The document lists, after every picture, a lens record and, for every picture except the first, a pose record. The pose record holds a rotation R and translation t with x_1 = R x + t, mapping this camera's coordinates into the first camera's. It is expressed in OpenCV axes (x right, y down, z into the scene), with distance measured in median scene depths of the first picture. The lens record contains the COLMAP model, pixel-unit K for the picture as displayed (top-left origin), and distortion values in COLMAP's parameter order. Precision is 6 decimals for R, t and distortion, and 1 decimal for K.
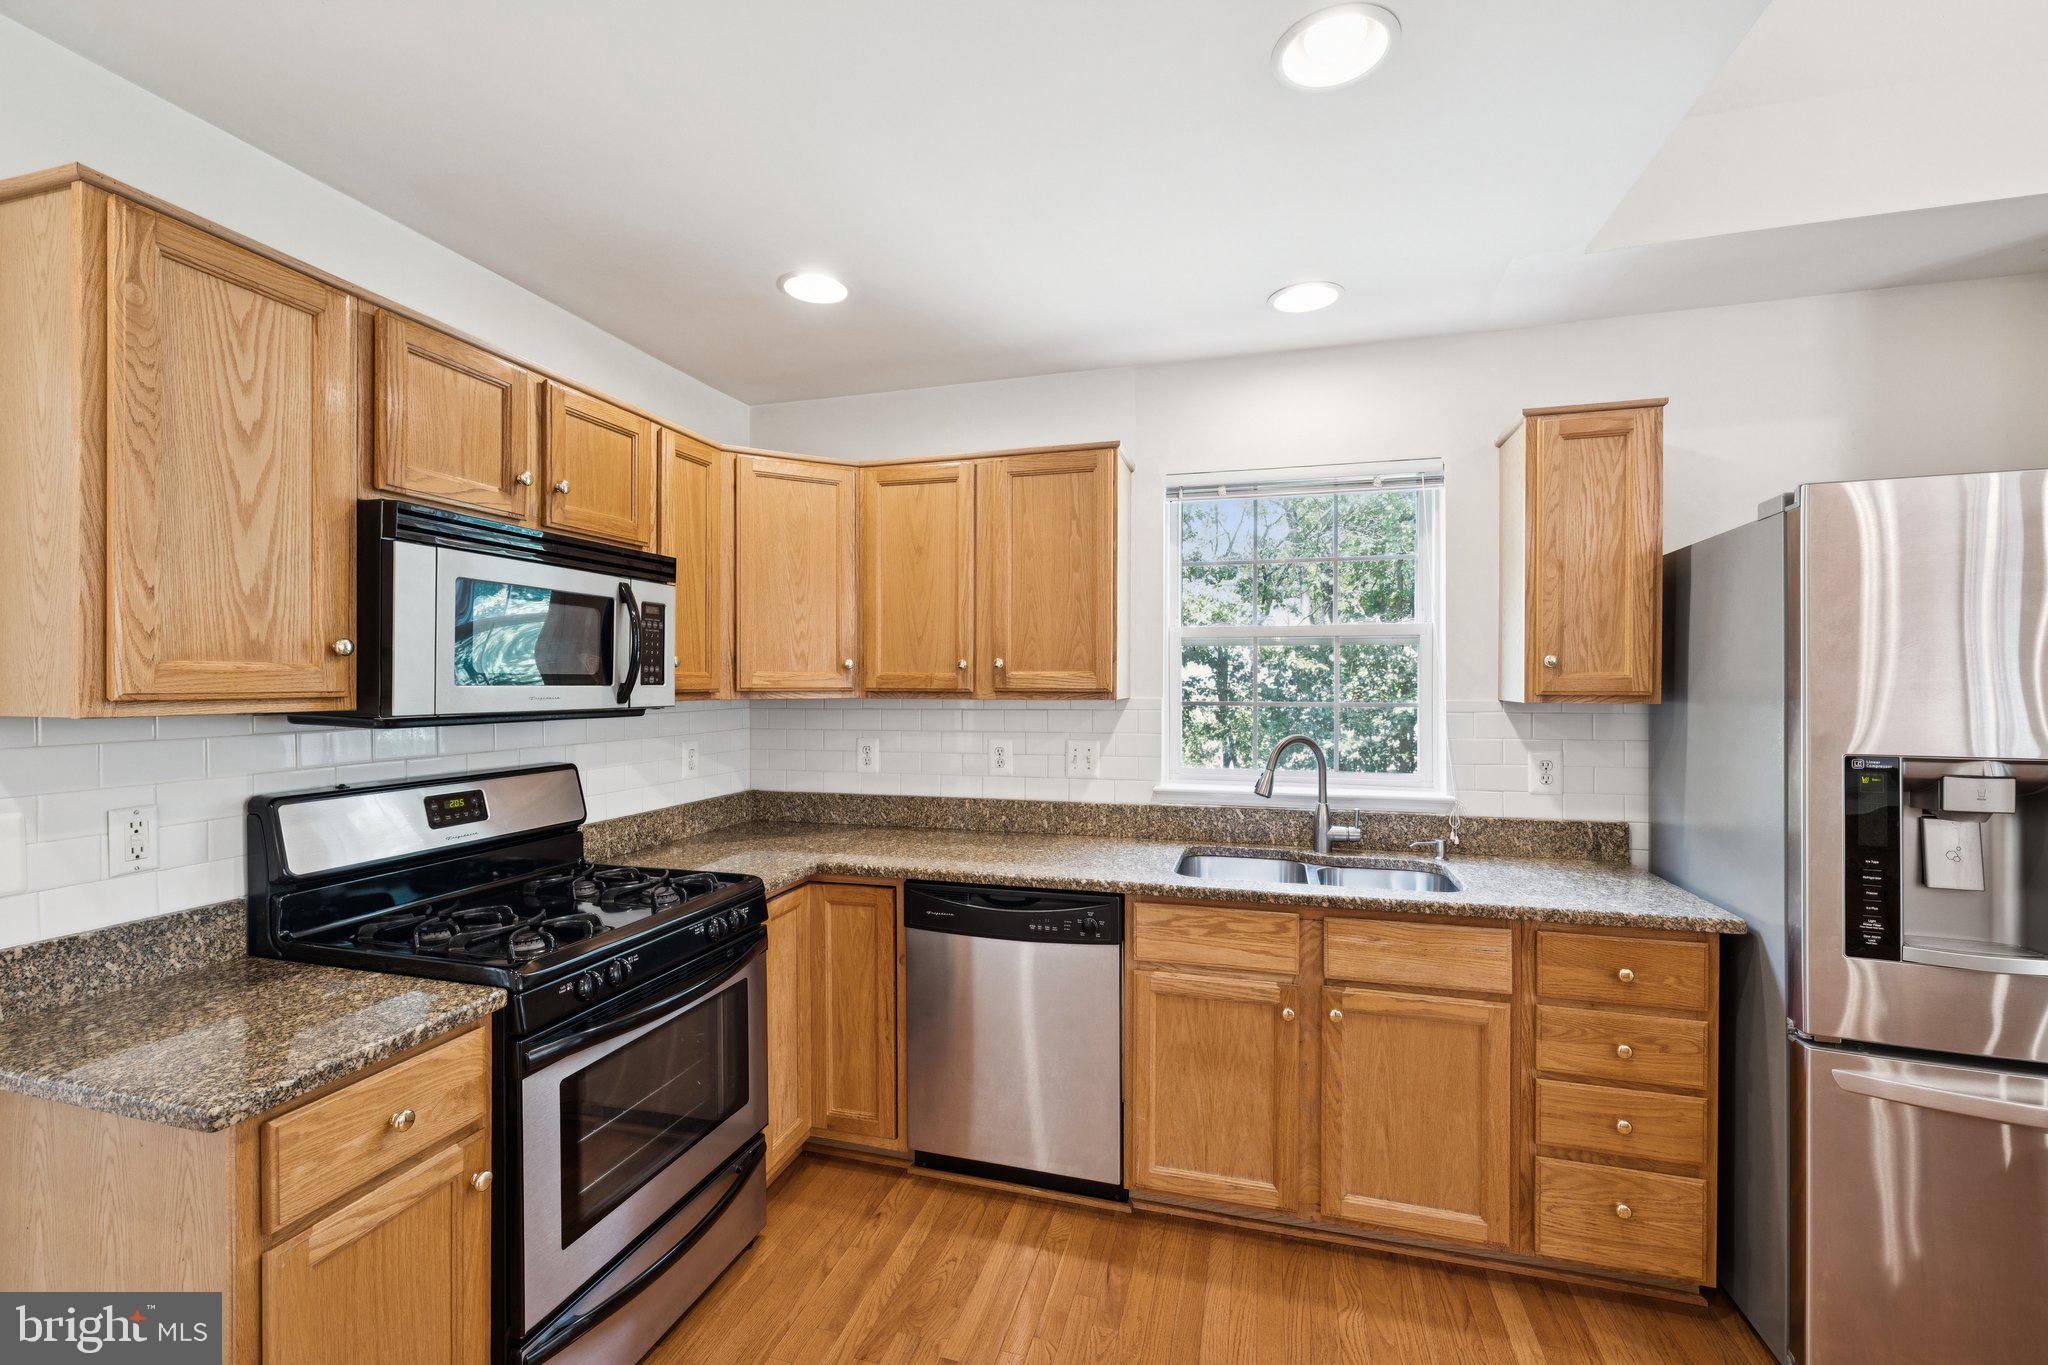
lens RADIAL K [[868.5, 0, 1009.5], [0, 868.5, 688.0], [0, 0, 1]] dist [0.000439, 0.000642]
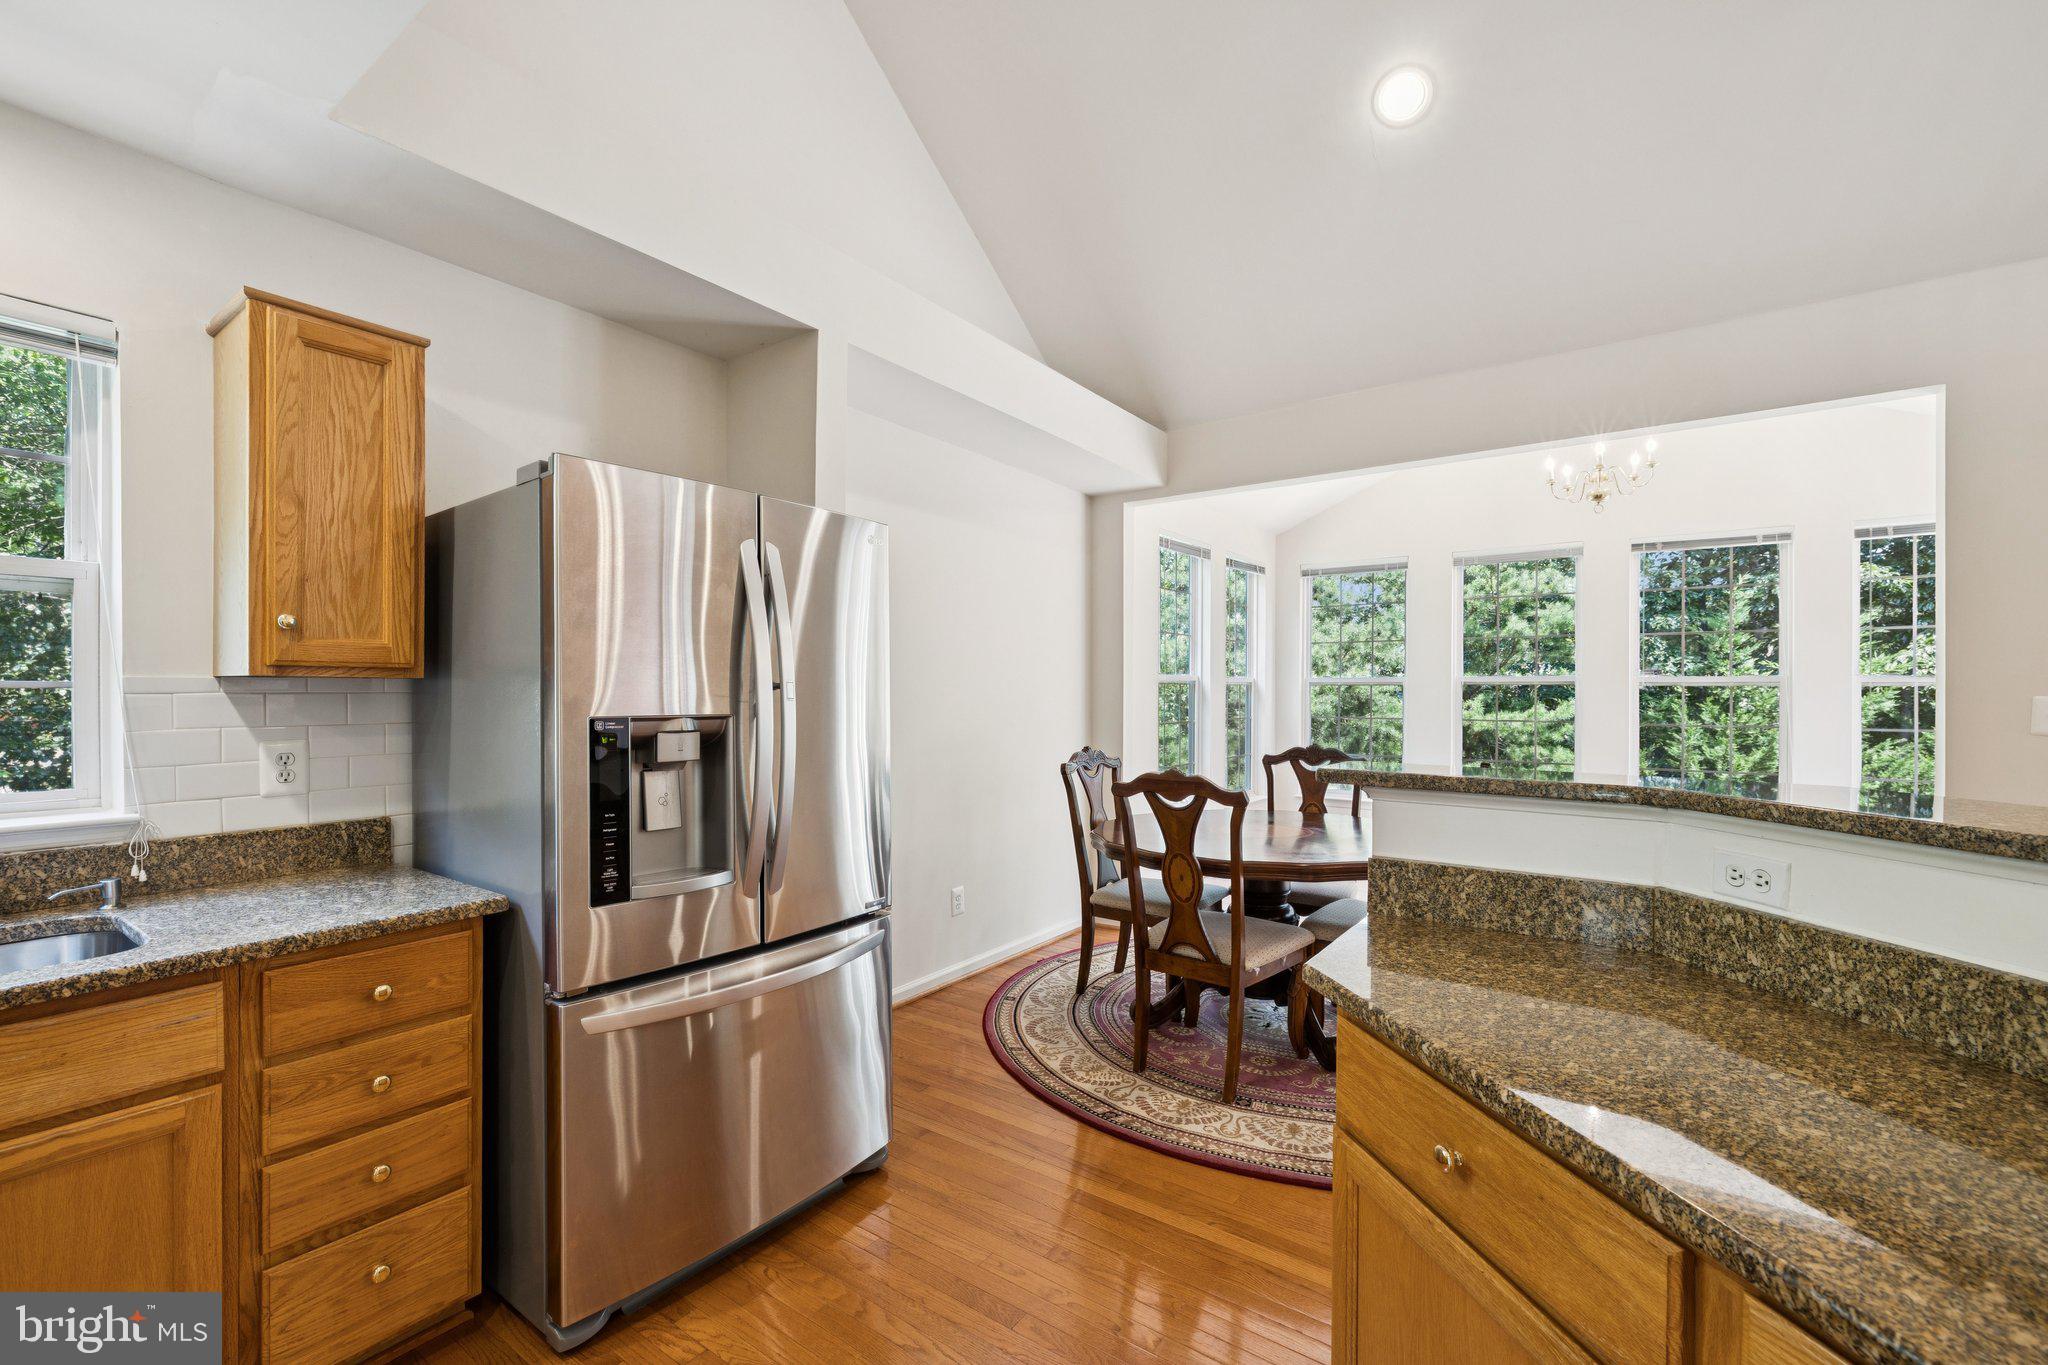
lens RADIAL K [[868.5, 0, 1009.9], [0, 868.5, 695.8], [0, 0, 1]] dist [0.000439, 0.000642]
pose [[0.338526, 0.003445, 0.940951, 0.110811], [0.008593, 0.999940, -0.006752, 0.048996], [-0.940918, 0.010371, 0.338476, 0.126937]]
